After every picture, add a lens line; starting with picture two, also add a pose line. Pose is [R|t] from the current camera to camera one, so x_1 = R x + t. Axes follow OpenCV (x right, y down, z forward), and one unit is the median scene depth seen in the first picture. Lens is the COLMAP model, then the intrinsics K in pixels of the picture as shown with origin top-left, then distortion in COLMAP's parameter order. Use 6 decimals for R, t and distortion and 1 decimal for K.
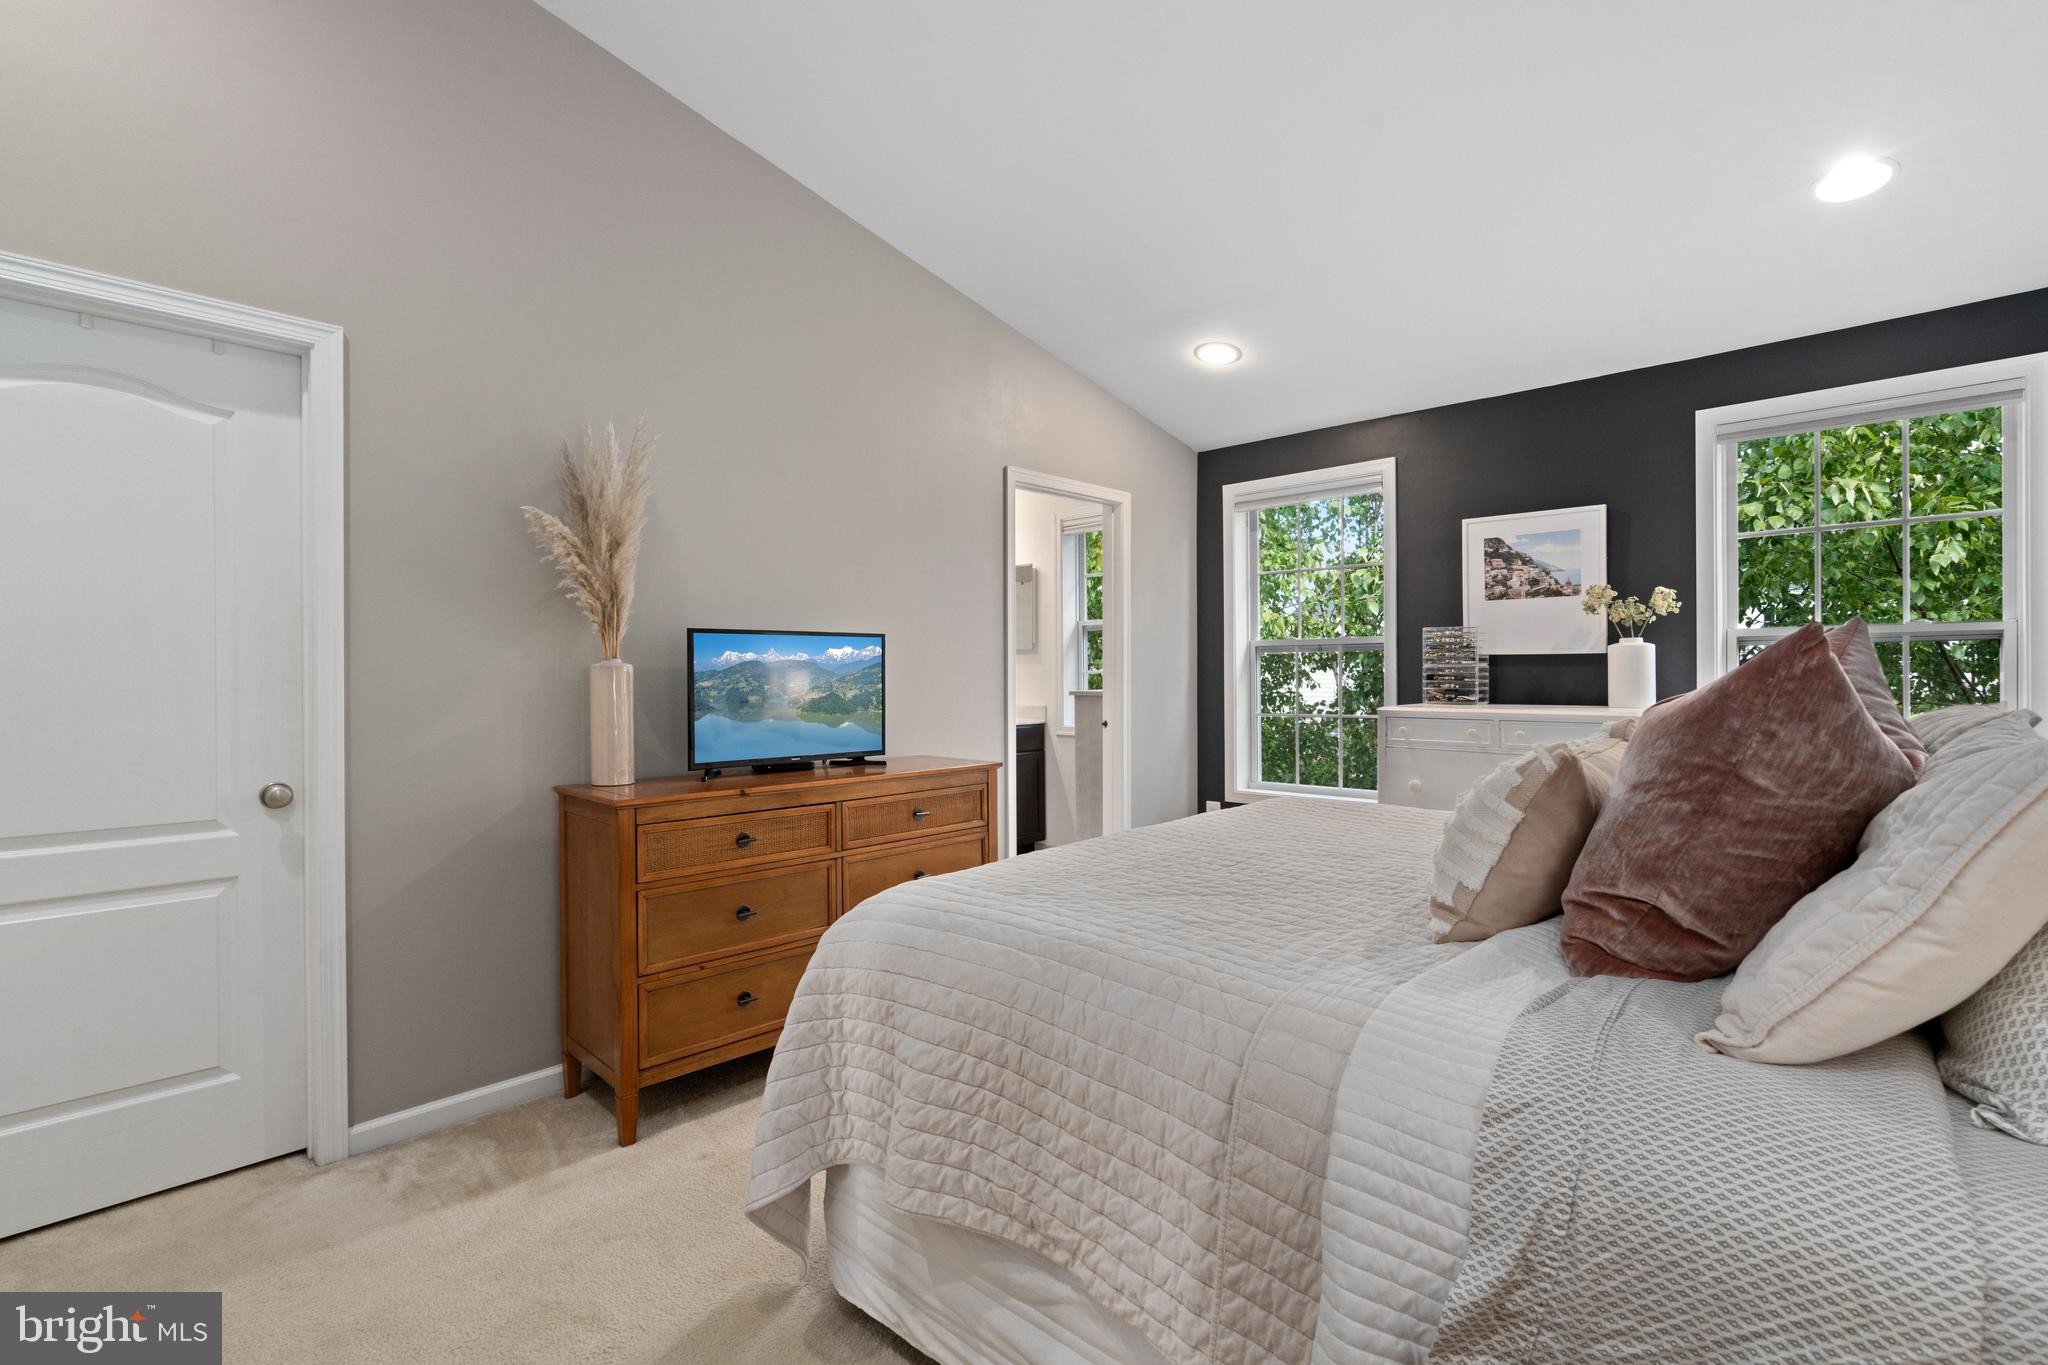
lens RADIAL K [[934.7, 0, 1025.5], [0, 934.7, 675.8], [0, 0, 1]] dist [0.005250, 0.000245]
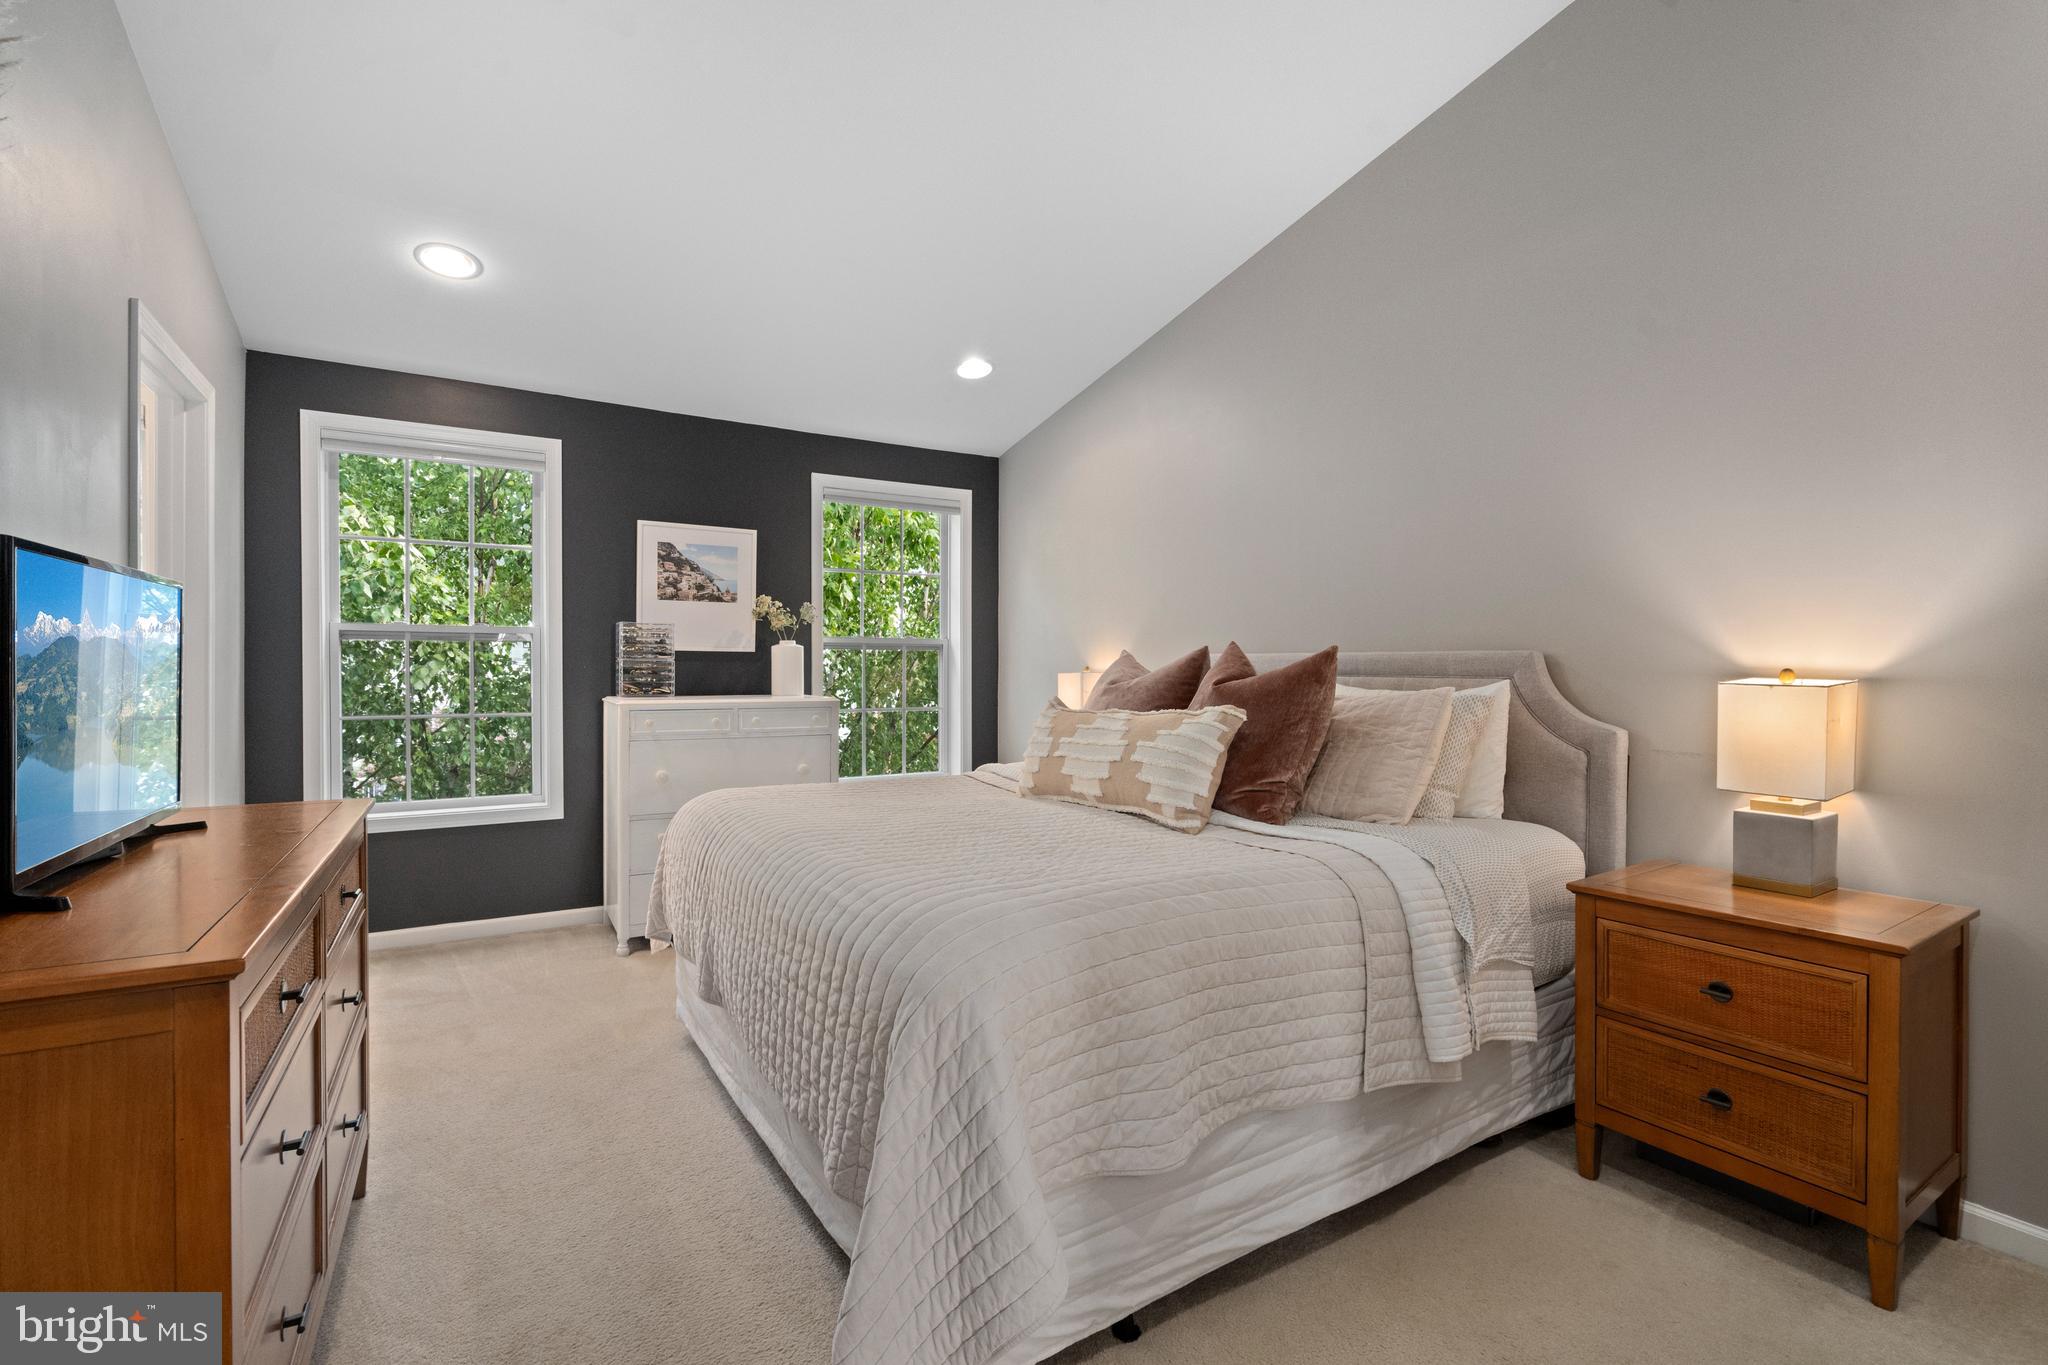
lens RADIAL K [[934.7, 0, 1022.5], [0, 934.7, 677.2], [0, 0, 1]] dist [0.005250, 0.000245]
pose [[0.236712, -0.007984, 0.971547, -0.521882], [-0.001185, 0.999963, 0.008506, -0.001242], [-0.971579, -0.003165, 0.236694, 0.391903]]
